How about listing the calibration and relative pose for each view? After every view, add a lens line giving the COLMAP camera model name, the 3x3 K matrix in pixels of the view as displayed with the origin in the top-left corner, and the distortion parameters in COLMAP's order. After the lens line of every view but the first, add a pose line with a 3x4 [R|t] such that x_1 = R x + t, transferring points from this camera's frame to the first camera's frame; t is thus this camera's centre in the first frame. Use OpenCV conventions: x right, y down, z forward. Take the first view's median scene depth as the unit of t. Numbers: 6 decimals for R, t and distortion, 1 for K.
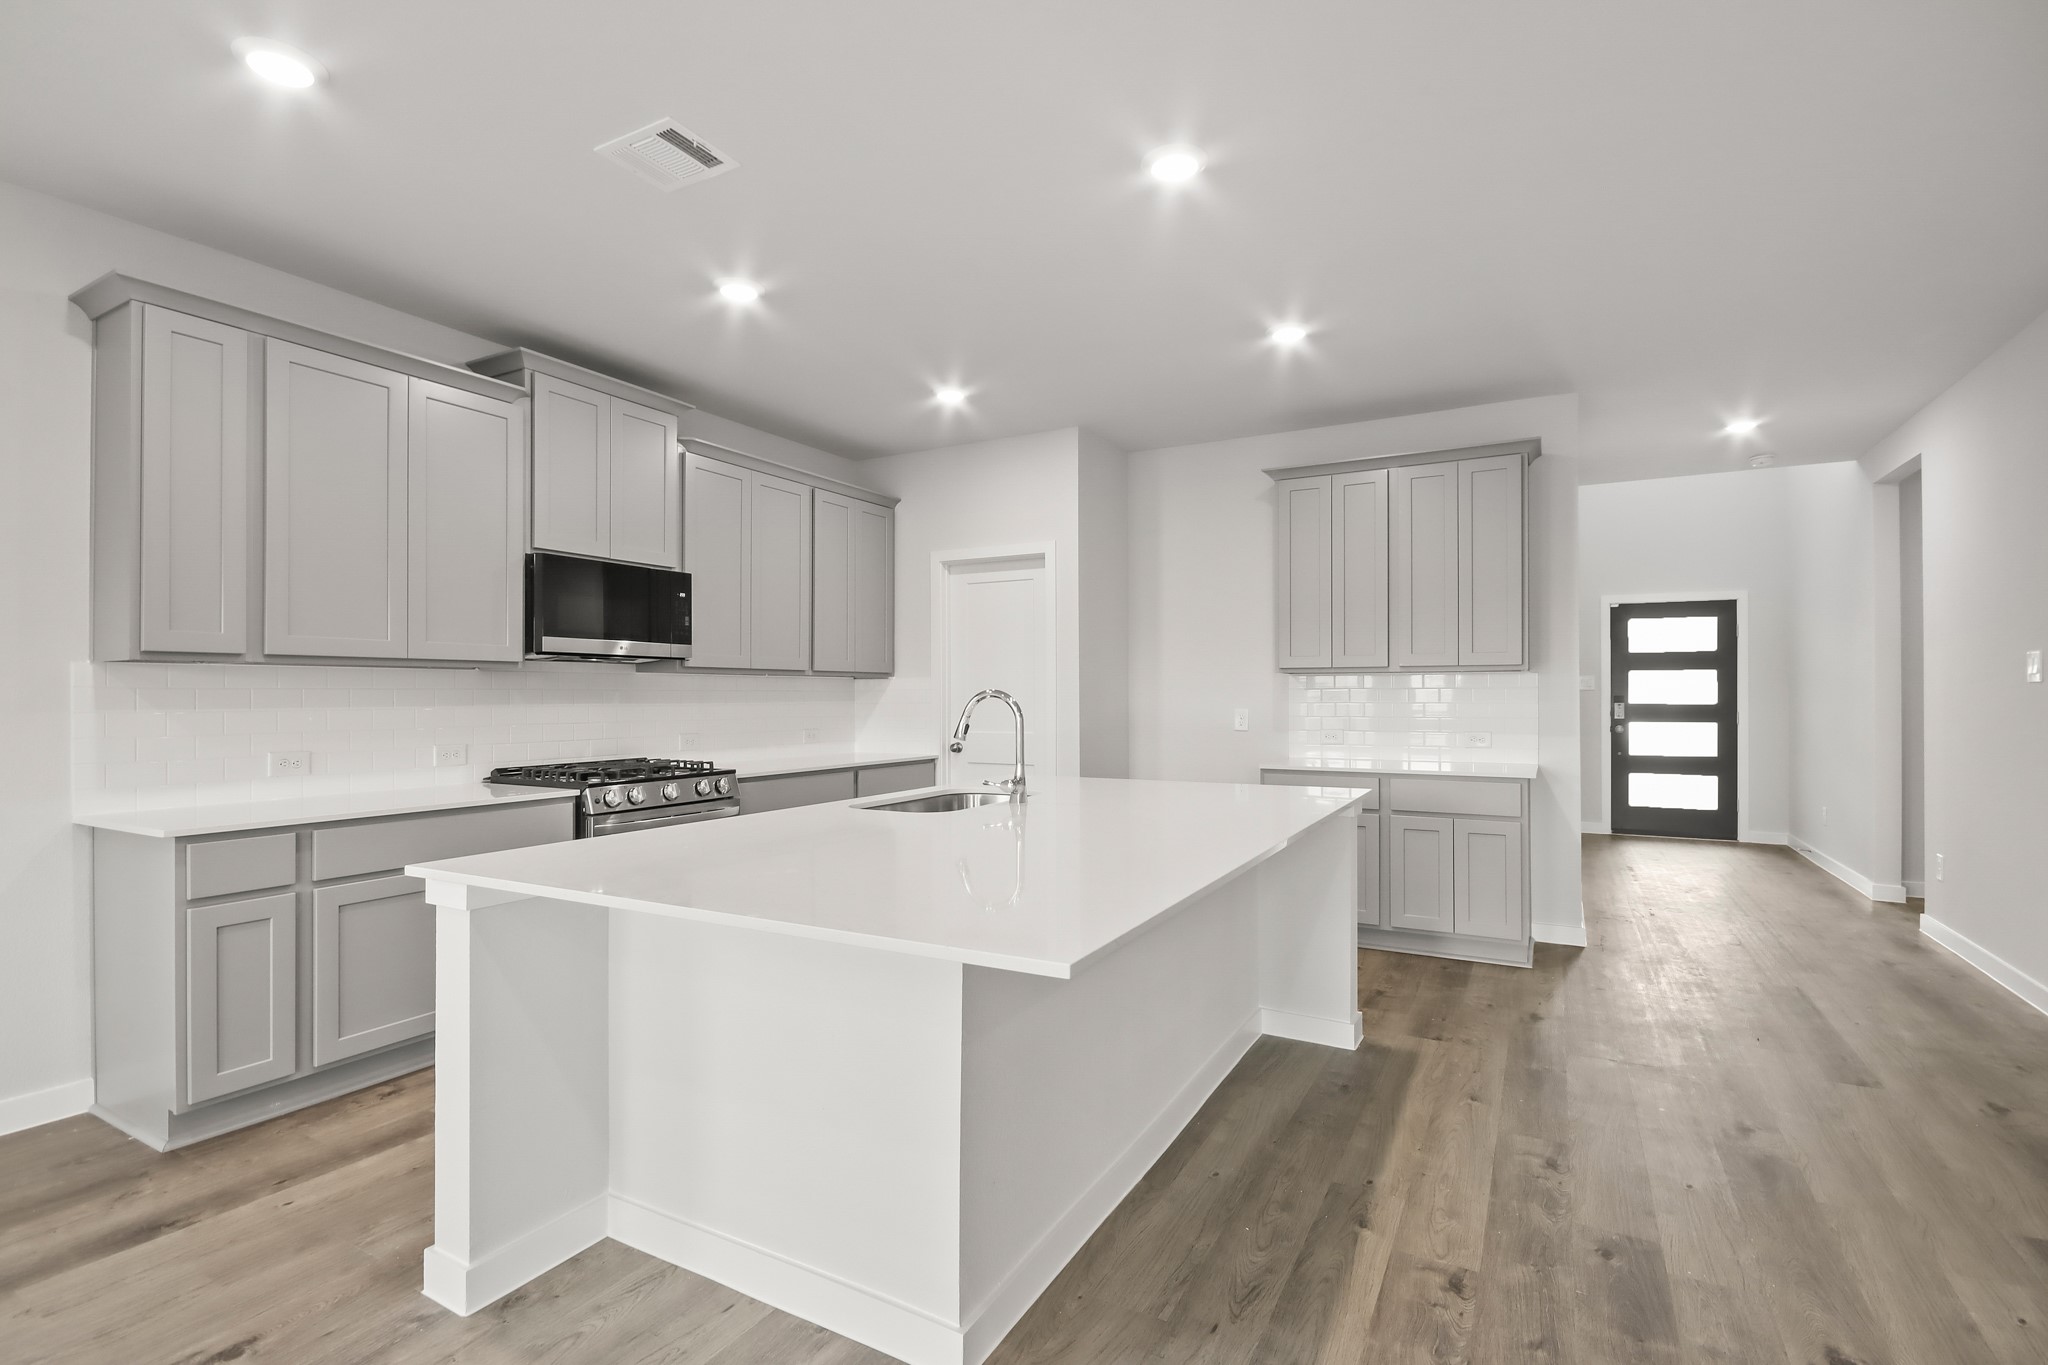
lens RADIAL K [[957.8, 0, 1030.1], [0, 957.8, 689.9], [0, 0, 1]] dist [-0.000245, -0.002872]
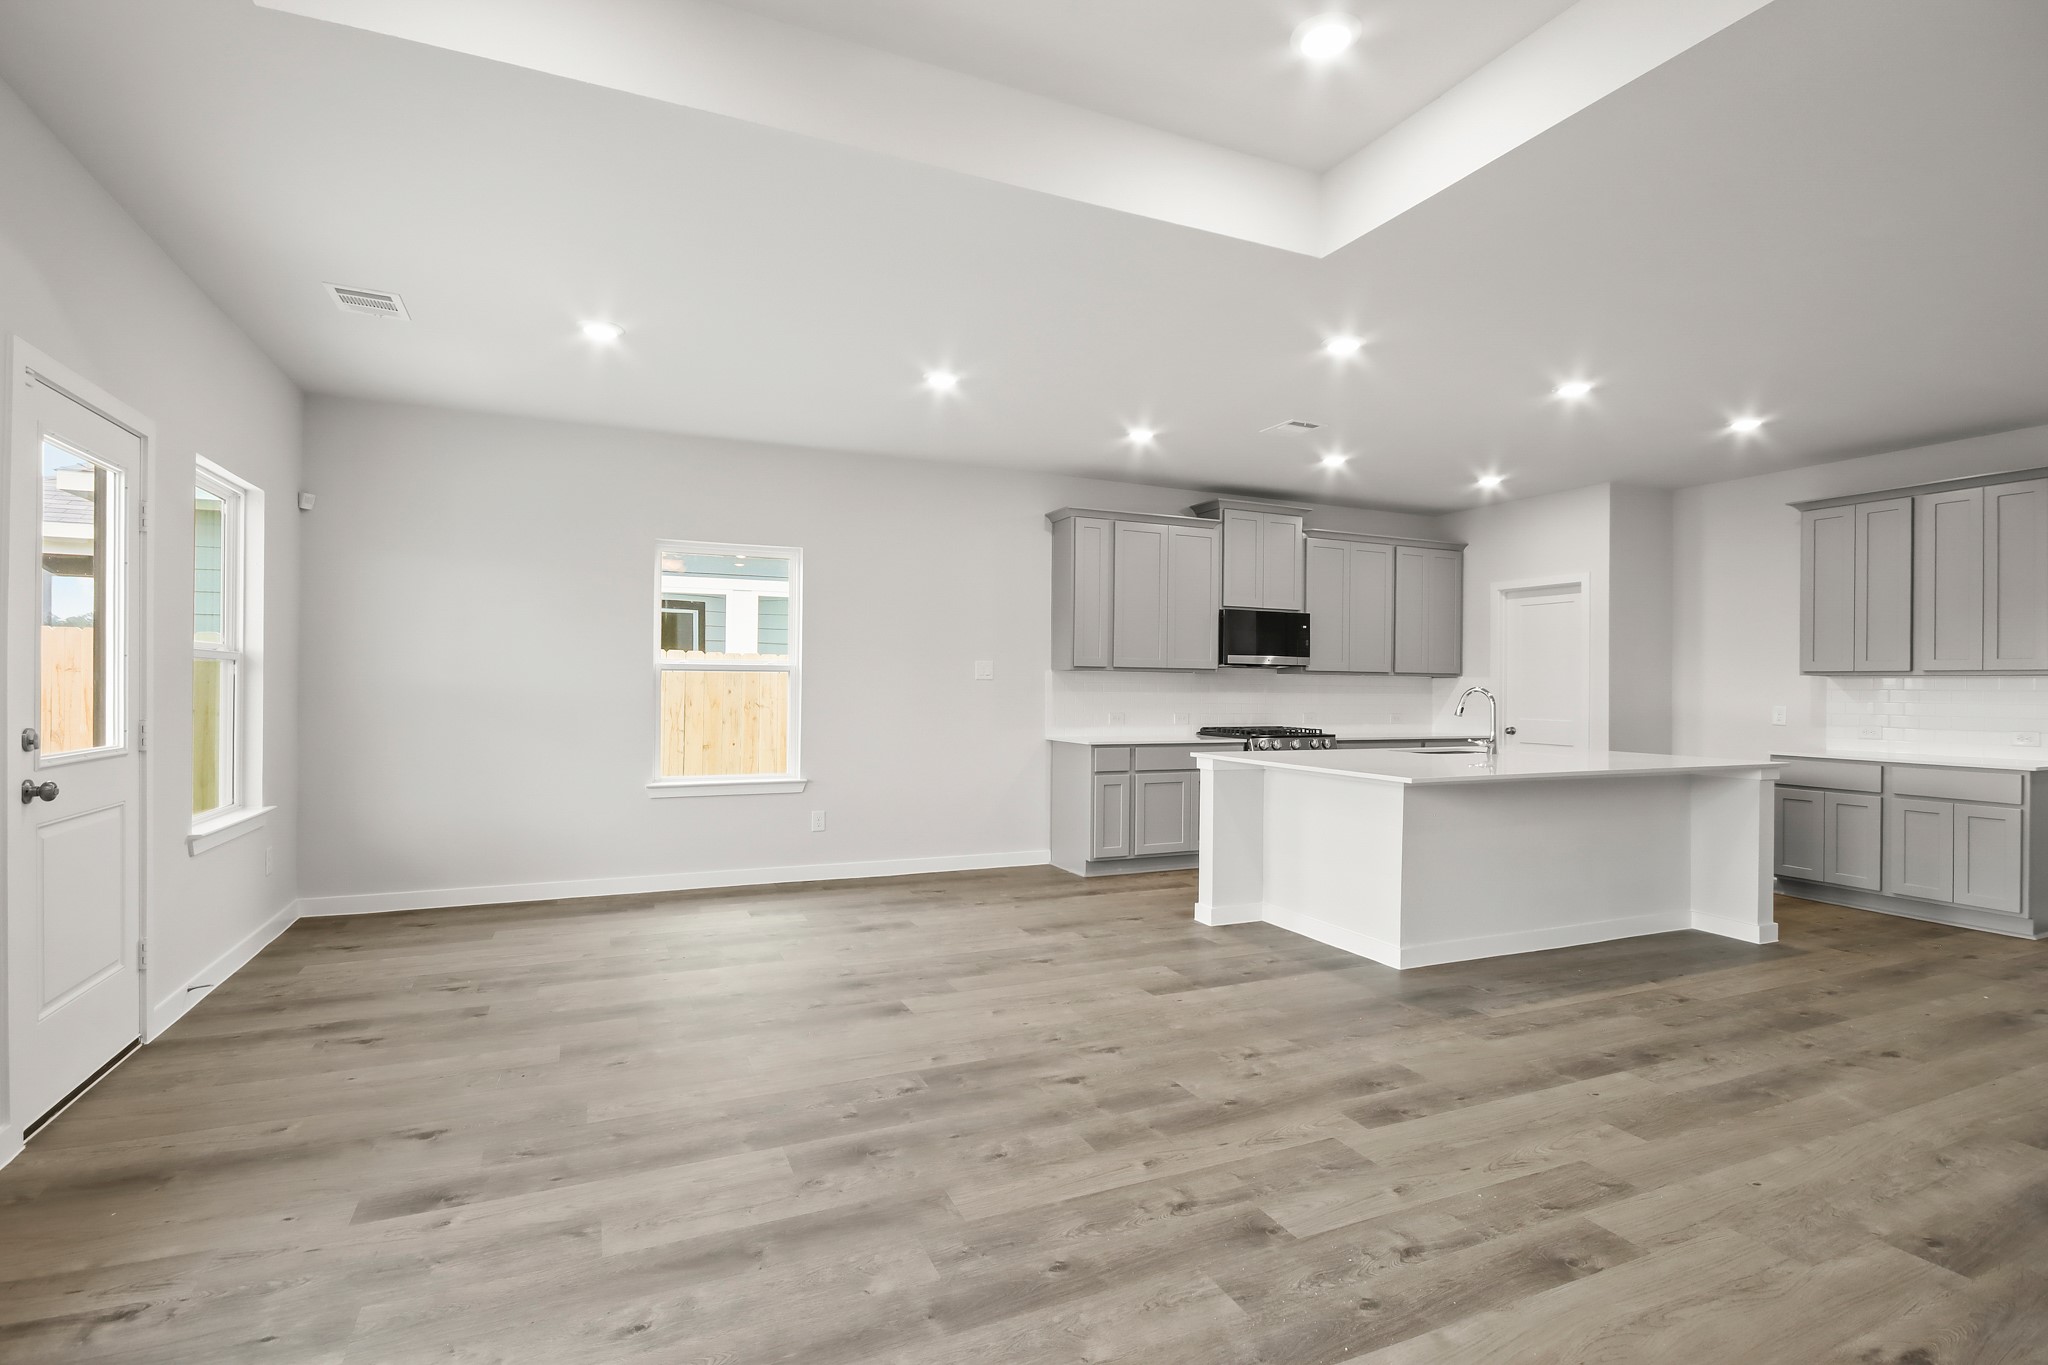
lens RADIAL K [[957.8, 0, 1014.7], [0, 957.8, 680.4], [0, 0, 1]] dist [-0.000245, -0.002872]
pose [[0.790936, 0.007433, -0.611854, 0.246852], [-0.009403, 0.999956, -0.000007, -0.003202], [0.611826, 0.005759, 0.790971, -0.596658]]
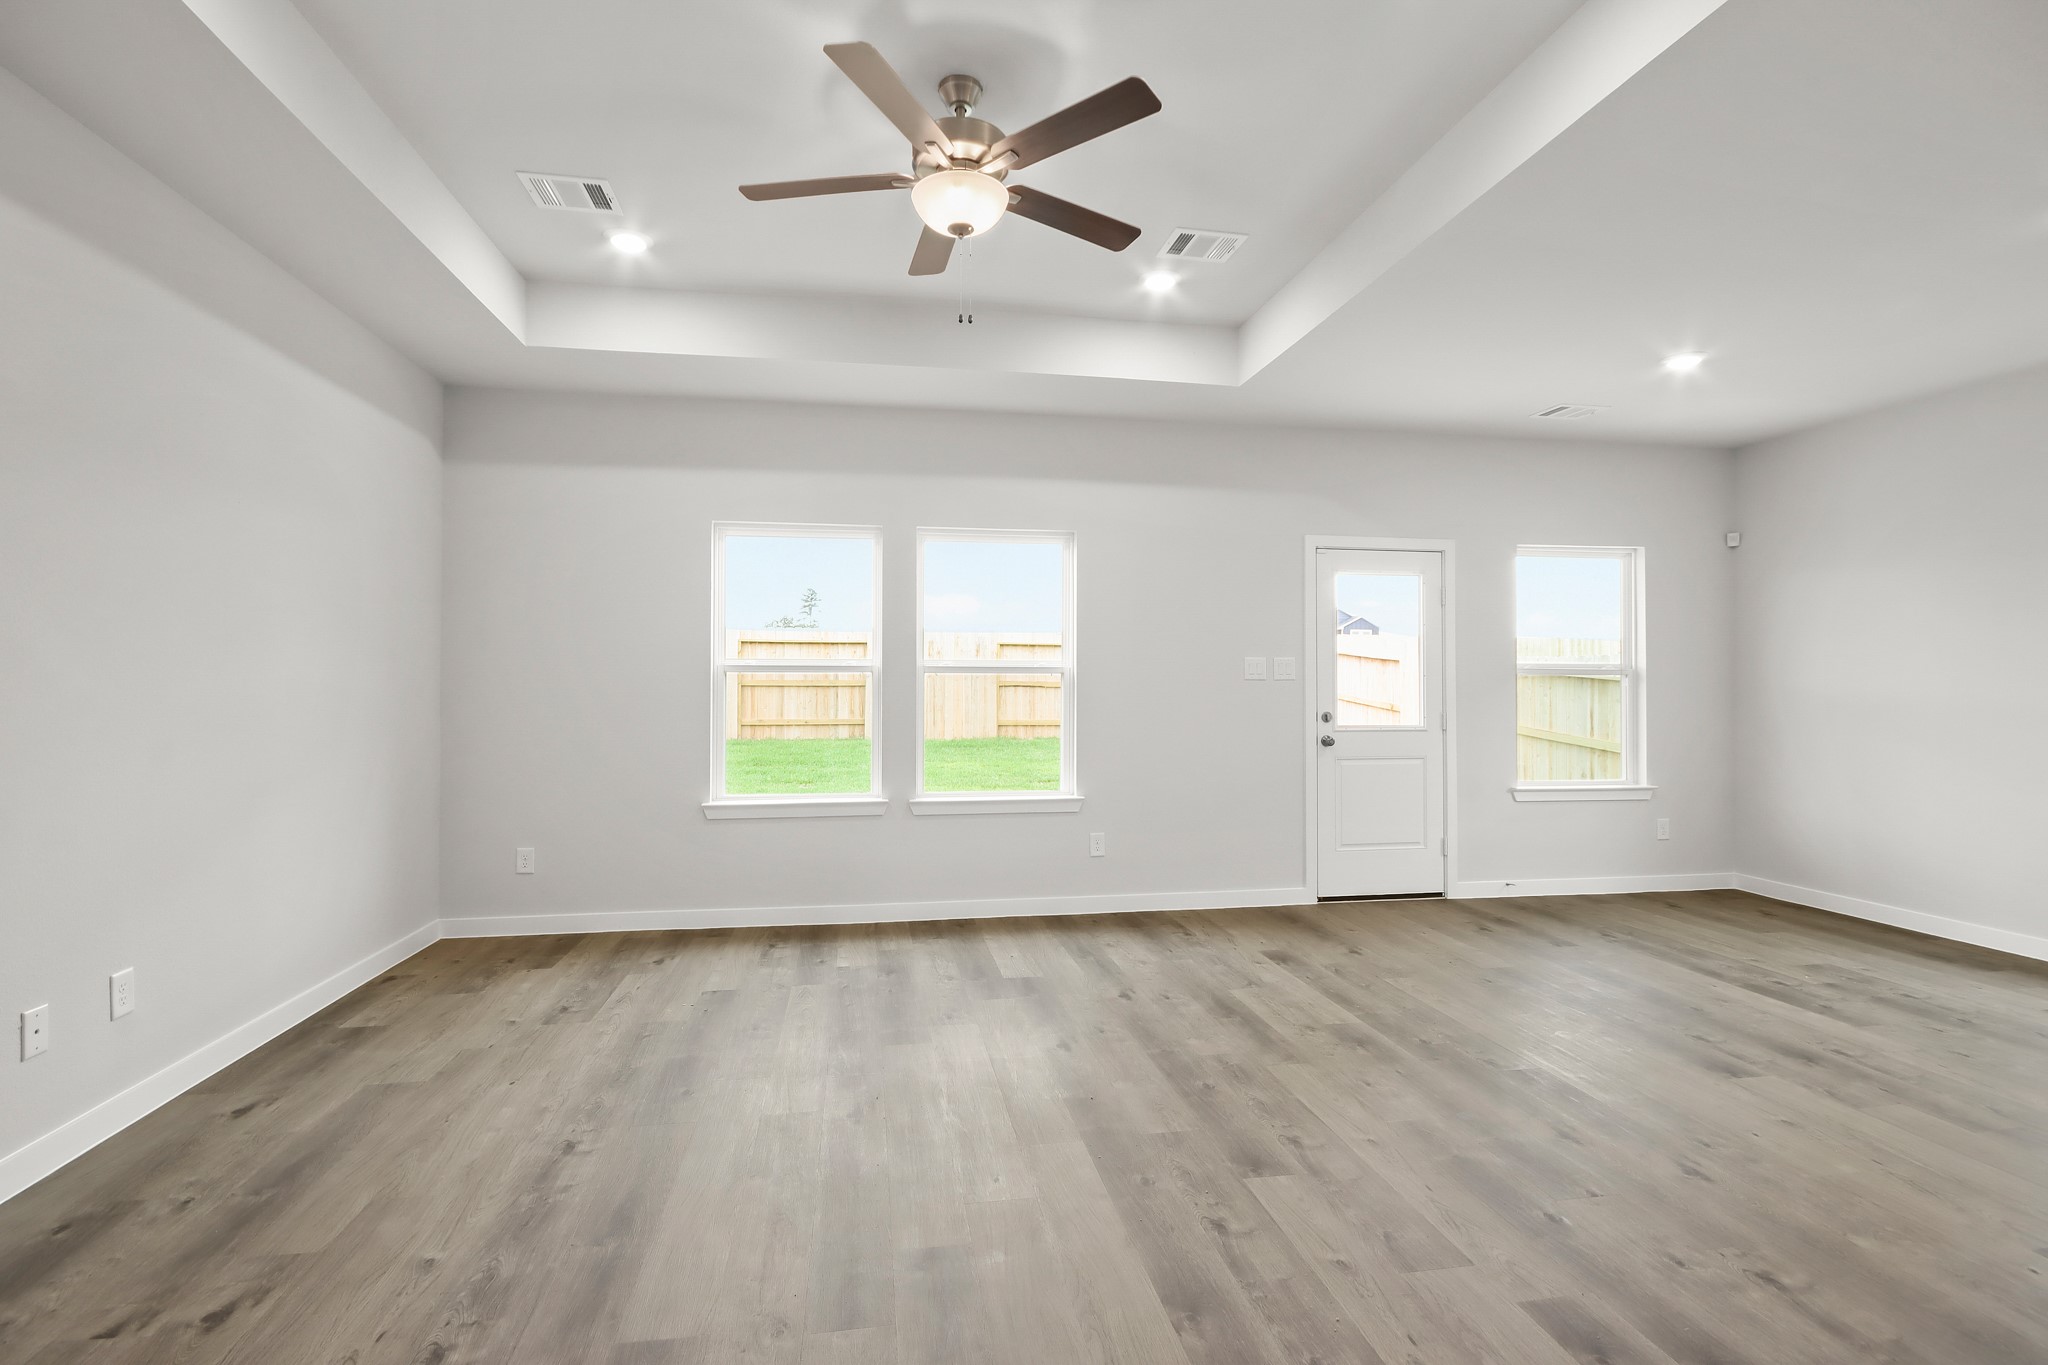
lens RADIAL K [[957.8, 0, 1050.5], [0, 957.8, 671.5], [0, 0, 1]] dist [-0.000245, -0.002872]
pose [[-0.767986, -0.009870, -0.640391, 0.492167], [0.001125, 0.999859, -0.016761, 0.000065], [0.640466, -0.013593, -0.767866, 0.204348]]
